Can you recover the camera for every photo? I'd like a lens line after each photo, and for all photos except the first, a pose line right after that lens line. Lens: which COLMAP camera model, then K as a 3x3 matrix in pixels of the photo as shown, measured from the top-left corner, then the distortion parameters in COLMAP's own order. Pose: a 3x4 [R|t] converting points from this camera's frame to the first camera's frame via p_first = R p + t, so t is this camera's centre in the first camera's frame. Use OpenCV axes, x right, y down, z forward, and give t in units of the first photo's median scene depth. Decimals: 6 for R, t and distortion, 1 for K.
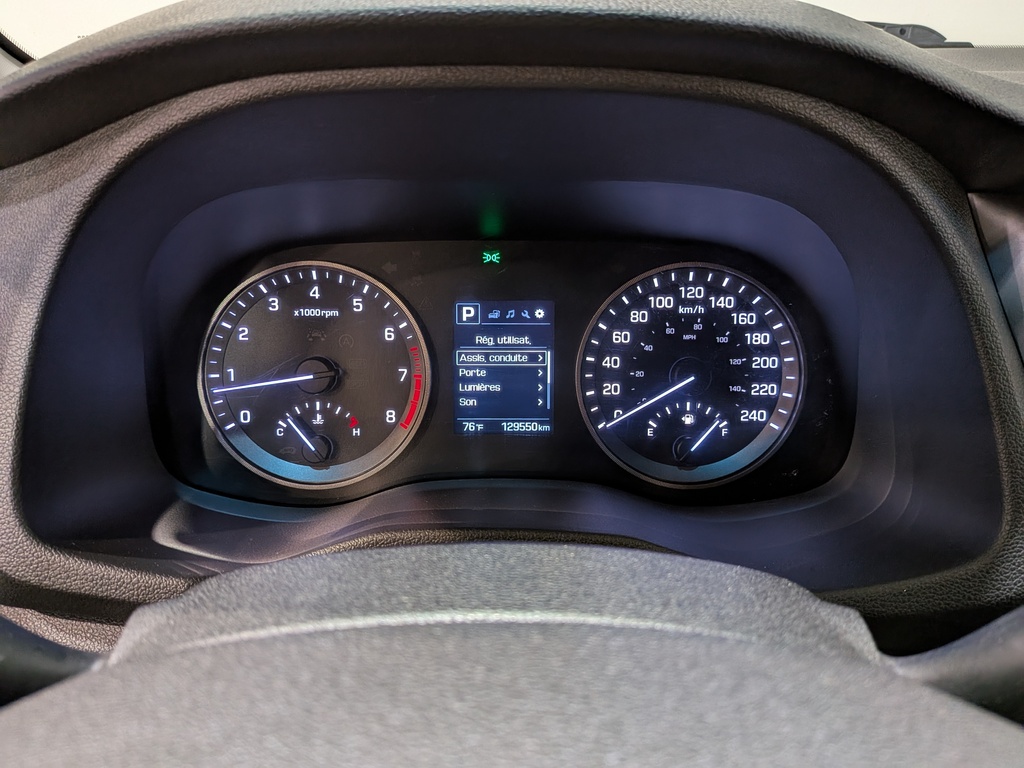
lens RADIAL K [[742.0, 0, 512.5], [0, 742.0, 380.1], [0, 0, 1]] dist [0.083750, -0.160830]
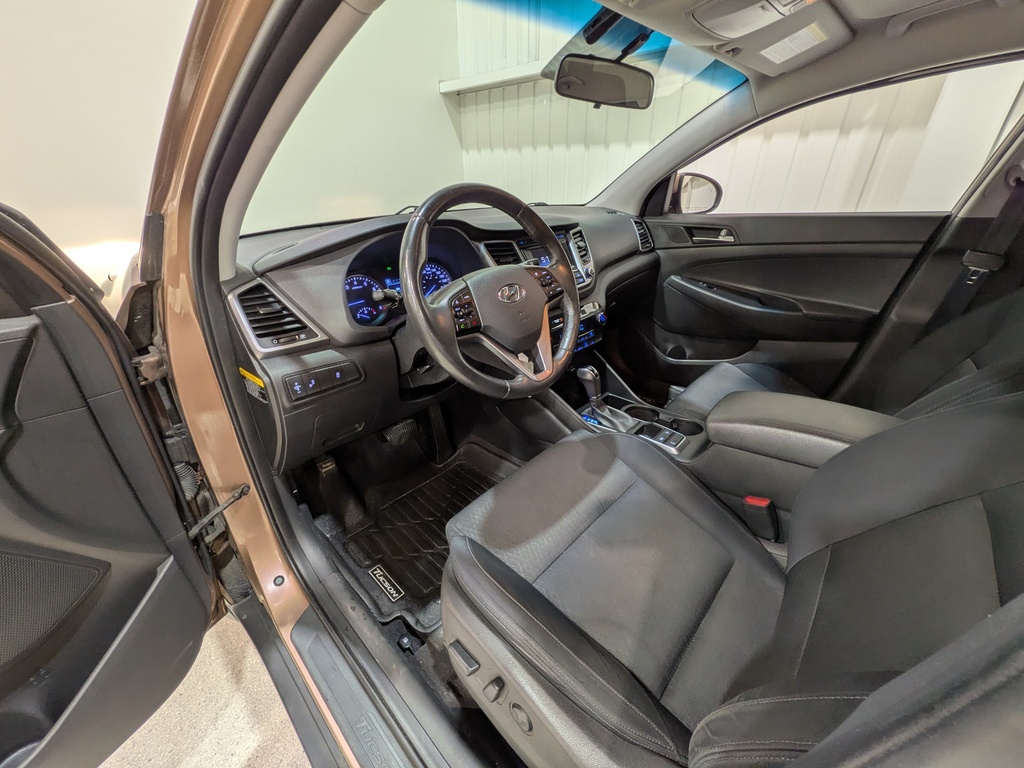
lens RADIAL K [[403.4, 0, 516.0], [0, 403.4, 382.3], [0, 0, 1]] dist [0.000545, -0.000008]
pose [[0.695356, -0.337512, 0.634480, -1.293136], [0.335156, 0.933270, 0.129140, 0.429331], [-0.635728, 0.122851, 0.762074, -1.301003]]
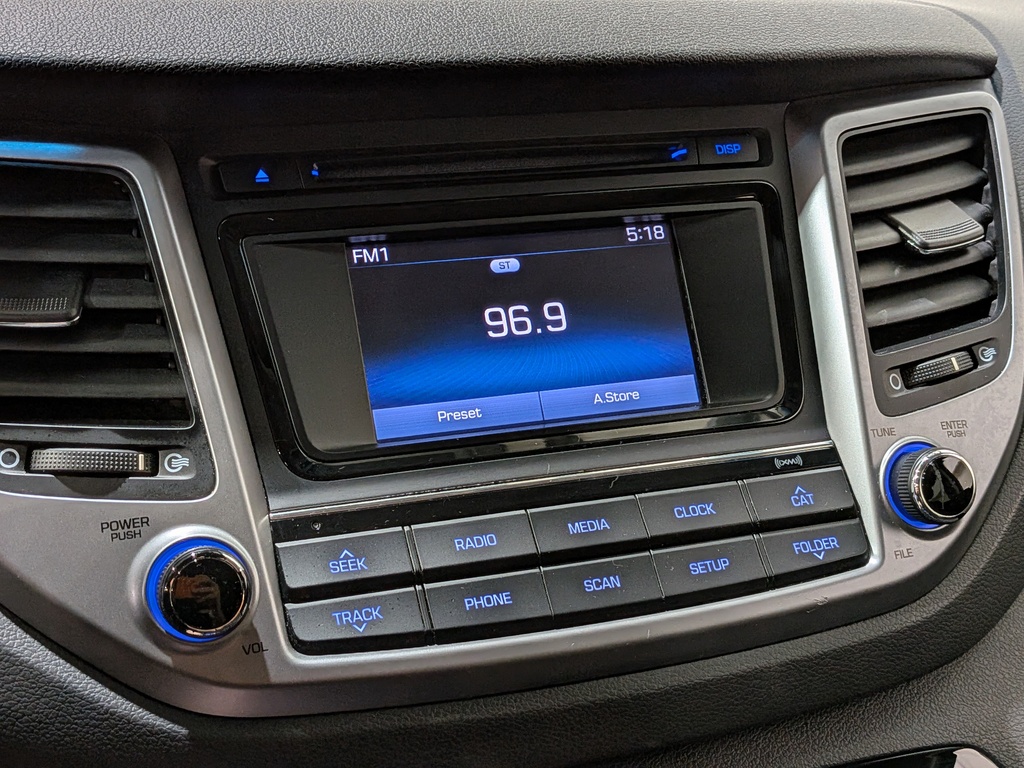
lens RADIAL K [[1503.2, 0, 488.2], [0, 1503.2, 385.5], [0, 0, 1]] dist [0.053399, -0.082993]
pose [[0.931008, -0.109210, 0.348277, 0.563839], [0.157117, 0.981170, -0.112335, 0.233367], [-0.329451, 0.159305, 0.930636, -0.487316]]
